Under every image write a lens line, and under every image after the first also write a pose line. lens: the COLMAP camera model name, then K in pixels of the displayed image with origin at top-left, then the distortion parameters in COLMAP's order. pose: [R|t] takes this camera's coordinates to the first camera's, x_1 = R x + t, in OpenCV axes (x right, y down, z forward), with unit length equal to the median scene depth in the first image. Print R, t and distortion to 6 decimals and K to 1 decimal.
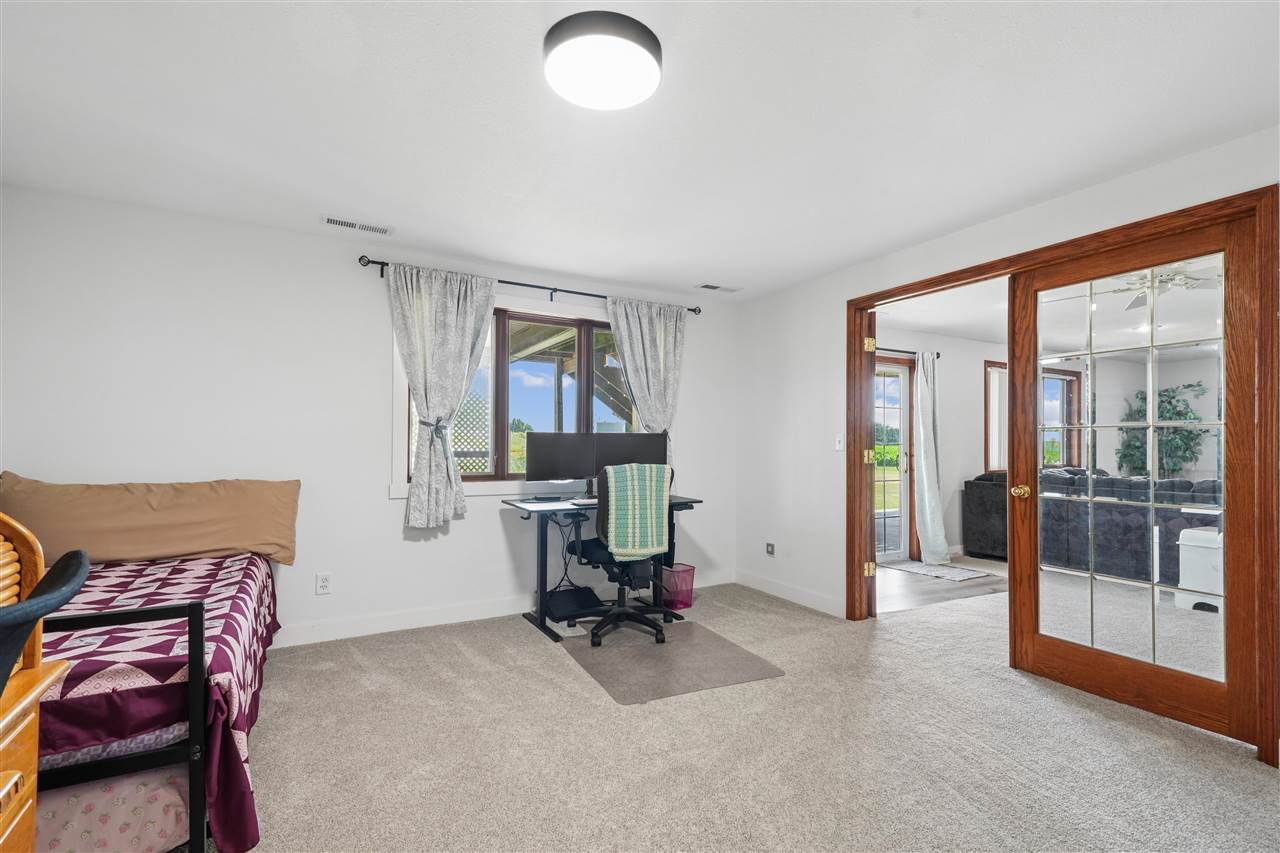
lens RADIAL K [[594.9, 0, 603.8], [0, 594.9, 442.3], [0, 0, 1]] dist [0.000309, 0.000053]
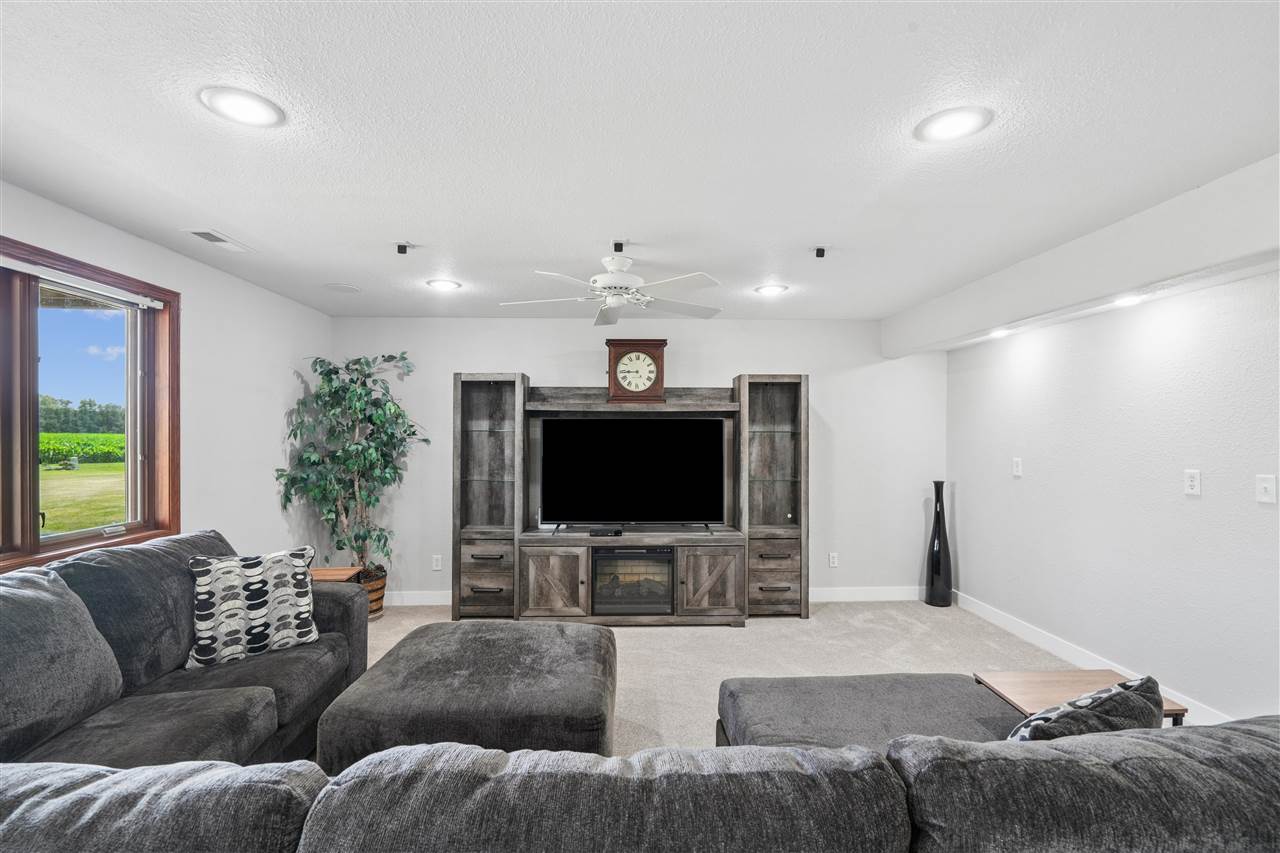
lens RADIAL K [[588.7, 0, 637.8], [0, 588.7, 433.5], [0, 0, 1]] dist [-0.001034, 0.000371]
pose [[0.414173, -0.008321, 0.910160, 0.551135], [-0.000539, 0.999956, 0.009387, -0.024715], [-0.910198, -0.004378, 0.414151, 0.531635]]
